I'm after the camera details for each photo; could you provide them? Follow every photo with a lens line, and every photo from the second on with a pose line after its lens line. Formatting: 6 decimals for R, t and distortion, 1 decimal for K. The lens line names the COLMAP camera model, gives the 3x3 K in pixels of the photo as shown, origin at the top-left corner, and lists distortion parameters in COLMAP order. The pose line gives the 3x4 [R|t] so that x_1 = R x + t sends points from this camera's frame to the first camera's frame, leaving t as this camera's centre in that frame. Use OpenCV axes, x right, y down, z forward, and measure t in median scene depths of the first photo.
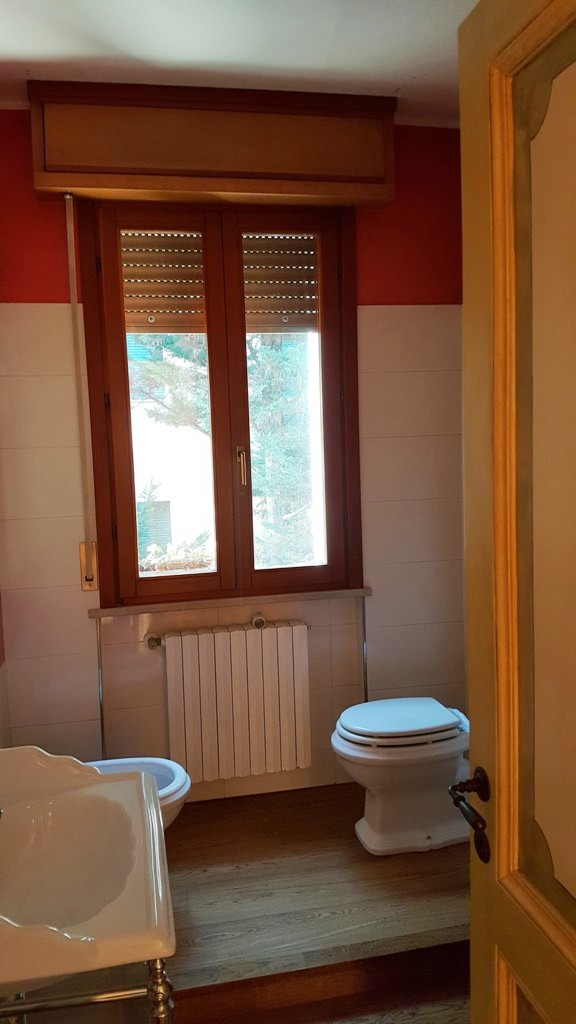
lens RADIAL K [[766.0, 0, 285.4], [0, 766.0, 509.1], [0, 0, 1]] dist [0.051201, -0.125815]
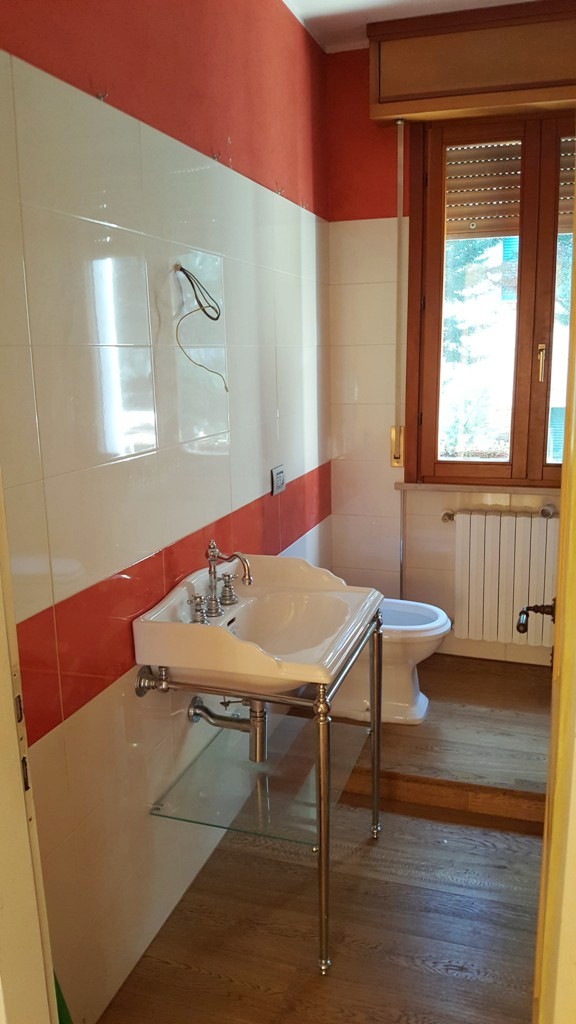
lens RADIAL K [[766.0, 0, 289.7], [0, 766.0, 518.7], [0, 0, 1]] dist [0.051201, -0.125815]
pose [[0.860764, 0.119886, -0.494684, 0.205756], [-0.053575, 0.987808, 0.146171, 0.019895], [0.506176, -0.099316, 0.856692, -0.121981]]
